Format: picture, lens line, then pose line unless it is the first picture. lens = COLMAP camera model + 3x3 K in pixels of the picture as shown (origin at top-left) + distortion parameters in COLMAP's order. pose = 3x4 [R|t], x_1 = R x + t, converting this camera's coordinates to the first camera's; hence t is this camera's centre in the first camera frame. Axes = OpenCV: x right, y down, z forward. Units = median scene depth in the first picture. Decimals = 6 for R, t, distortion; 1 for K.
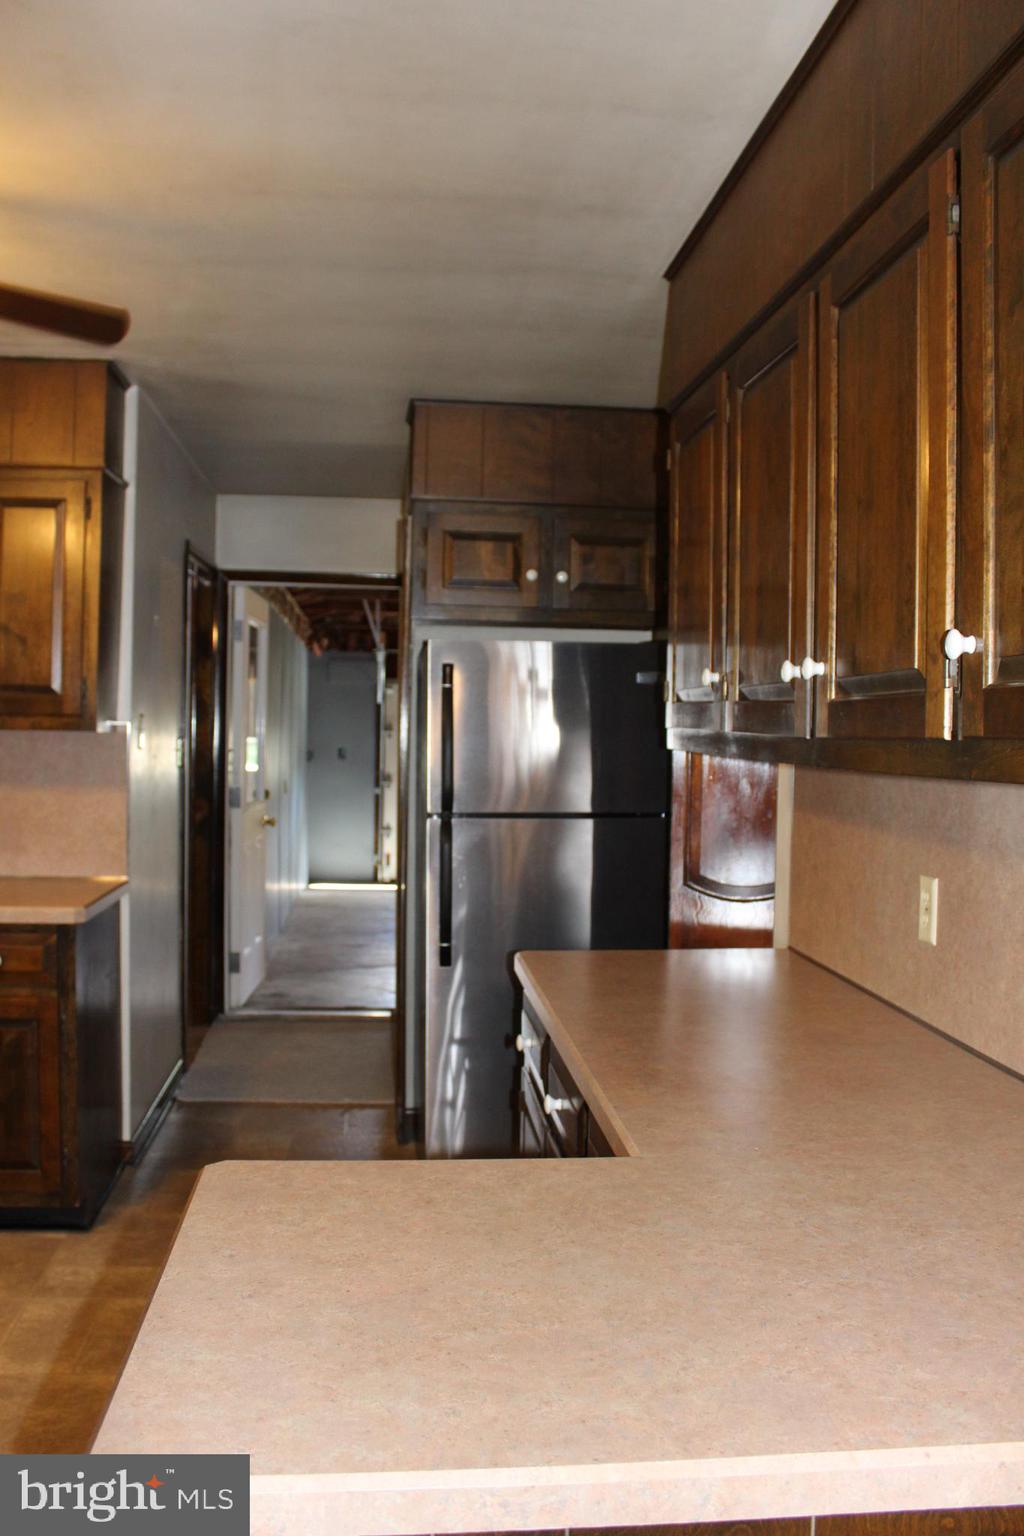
lens RADIAL K [[1269.7, 0, 512.0], [0, 1269.7, 768.0], [0, 0, 1]] dist [-0.179196, 0.182164]
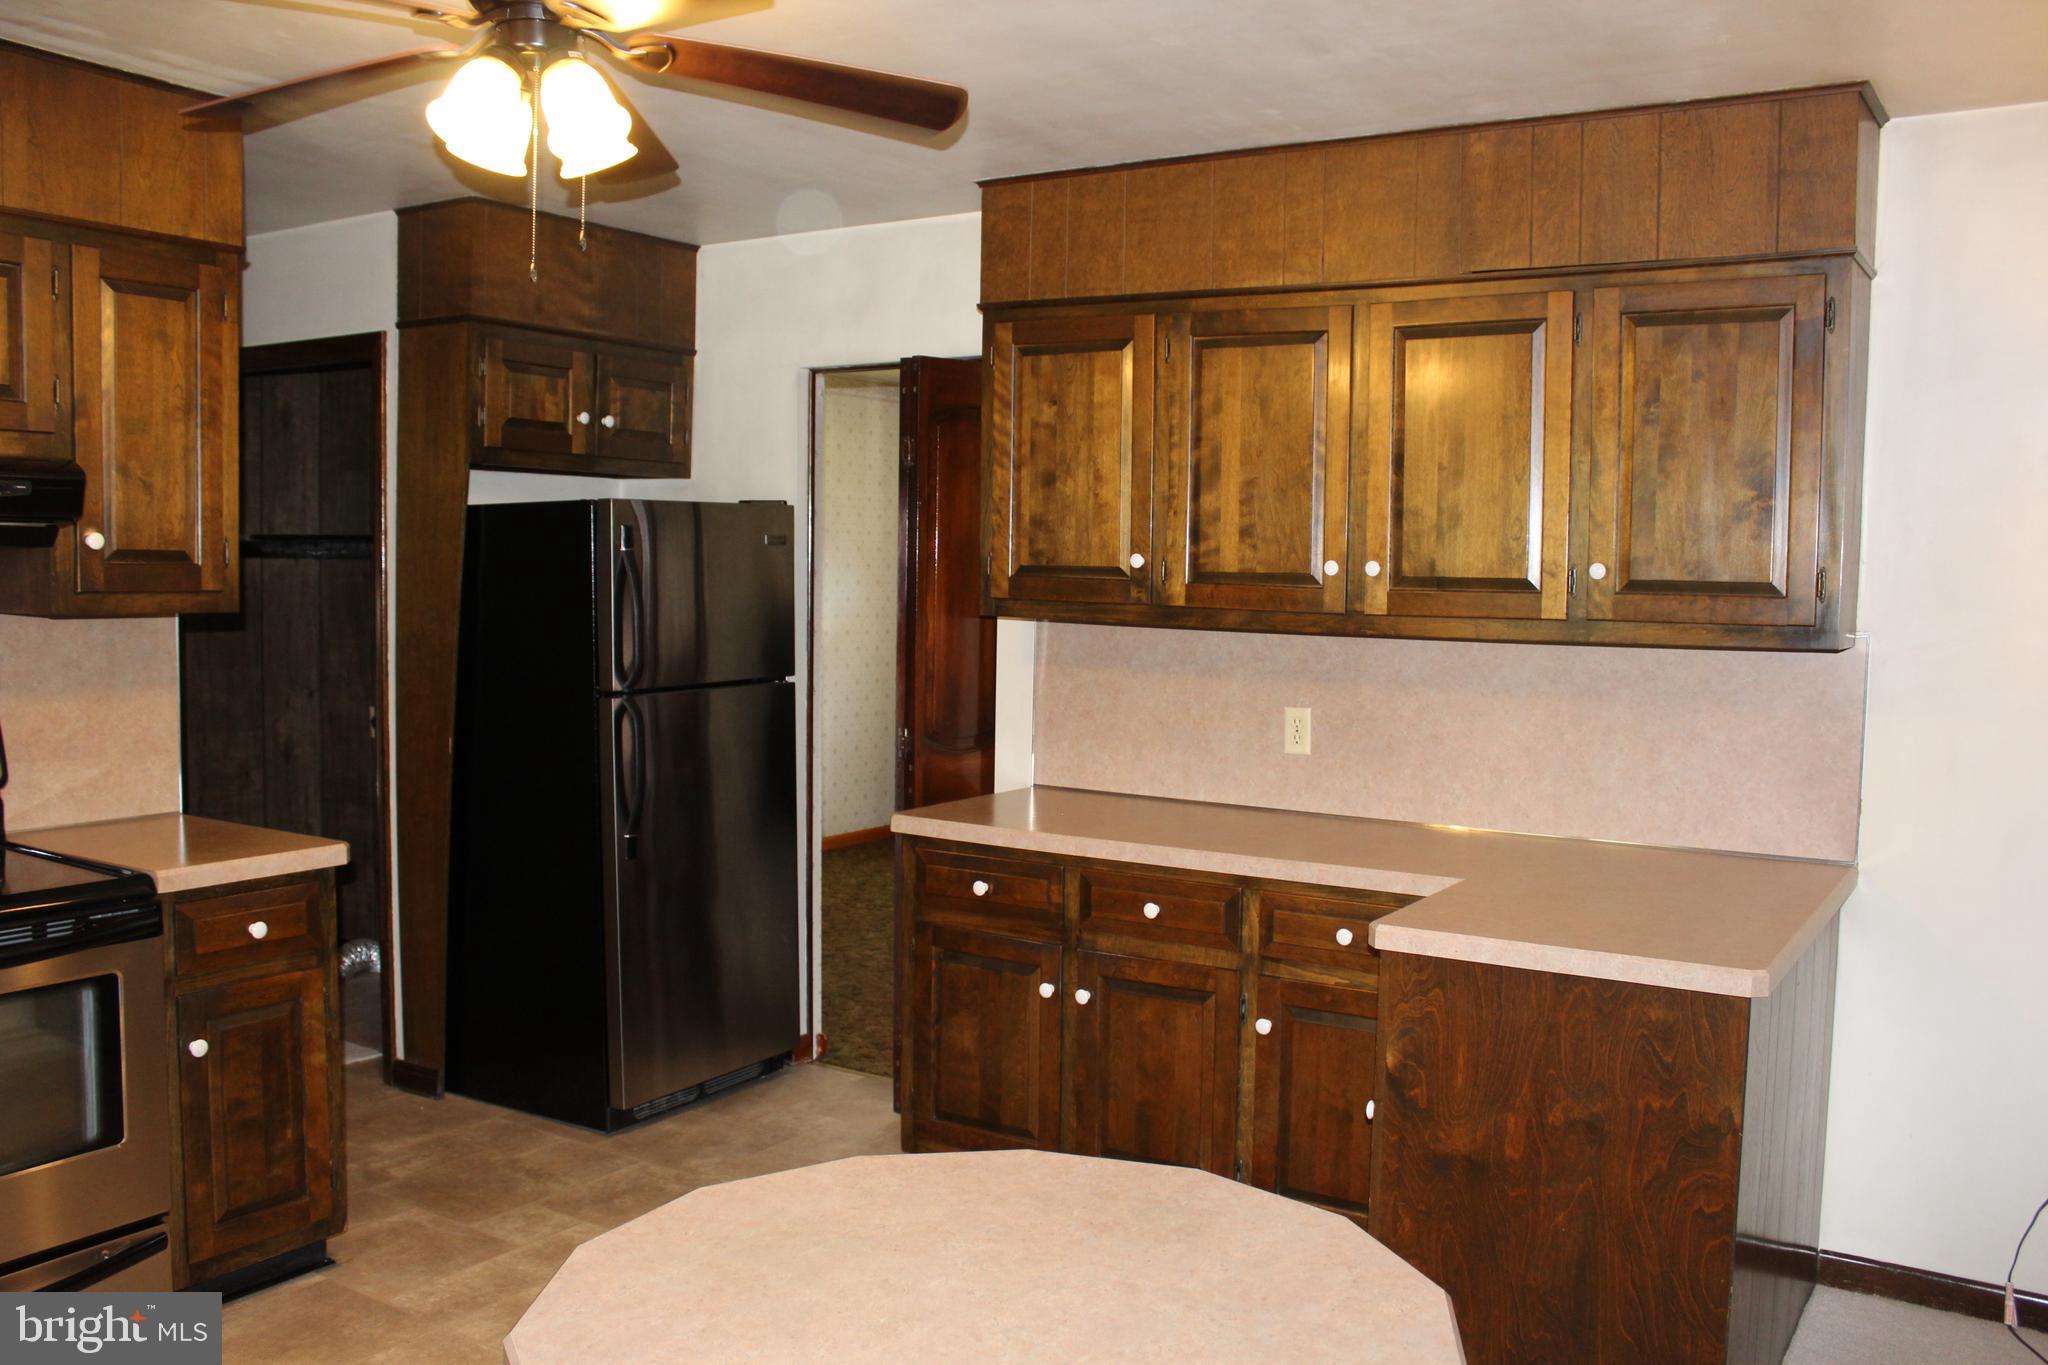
lens RADIAL K [[1693.0, 0, 1024.0], [0, 1693.0, 682.5], [0, 0, 1]] dist [-0.179196, 0.182164]
pose [[0.614453, -0.062223, 0.786496, -0.813530], [0.015530, 0.997646, 0.066795, -0.045952], [-0.788800, -0.028828, 0.613973, 0.038492]]
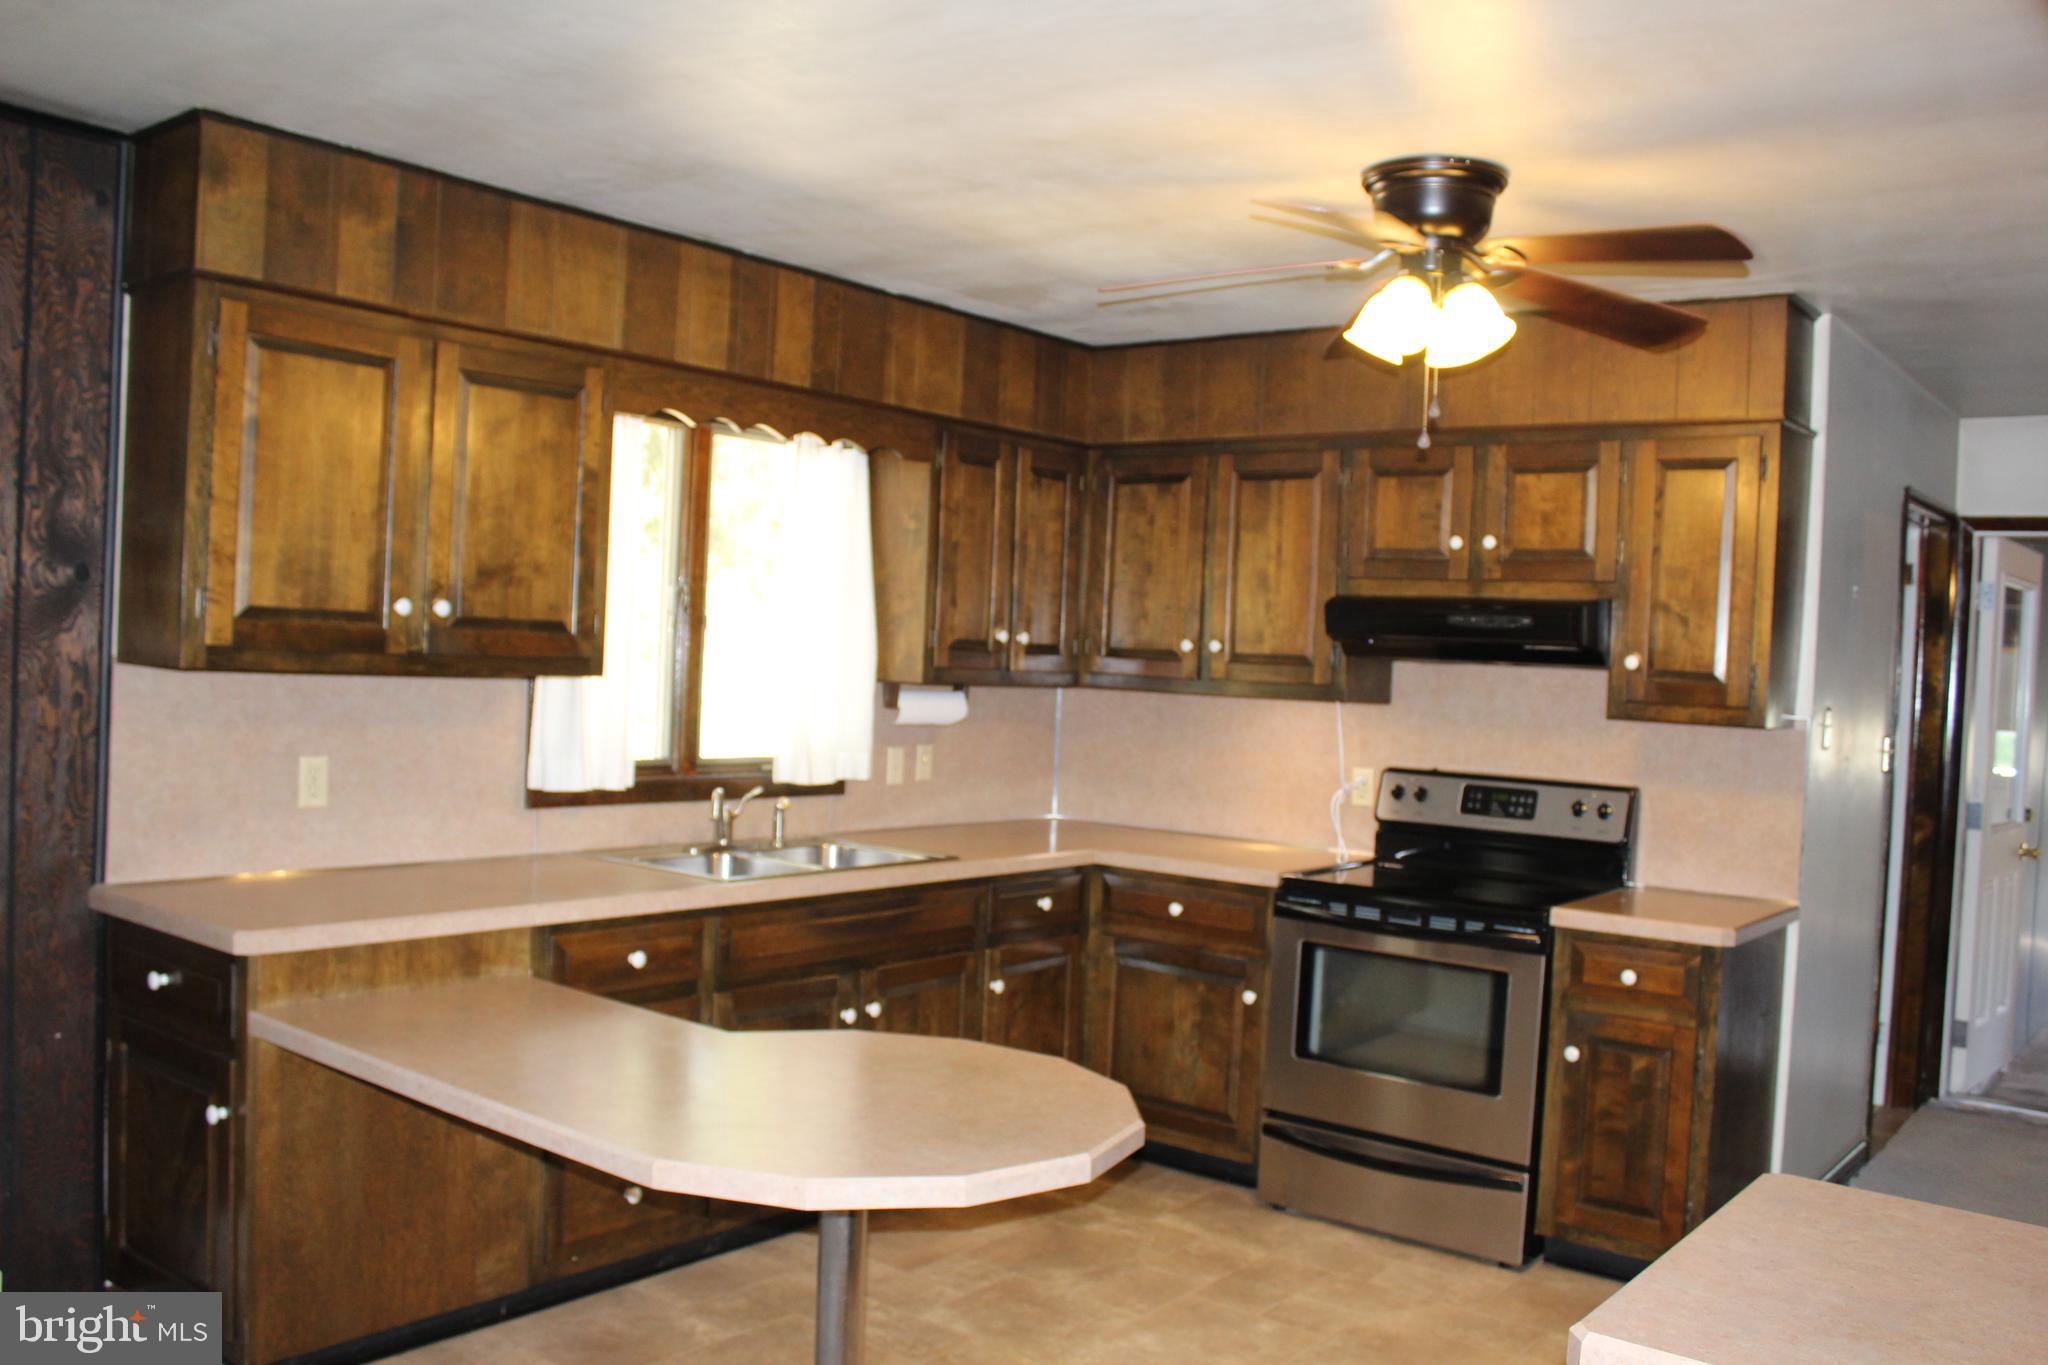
lens RADIAL K [[1693.0, 0, 1024.0], [0, 1693.0, 682.5], [0, 0, 1]] dist [-0.179196, 0.182164]
pose [[0.709023, 0.027108, -0.704665, 0.102038], [-0.056103, 0.998262, -0.018047, -0.011237], [0.702950, 0.052330, 0.709311, -0.163668]]
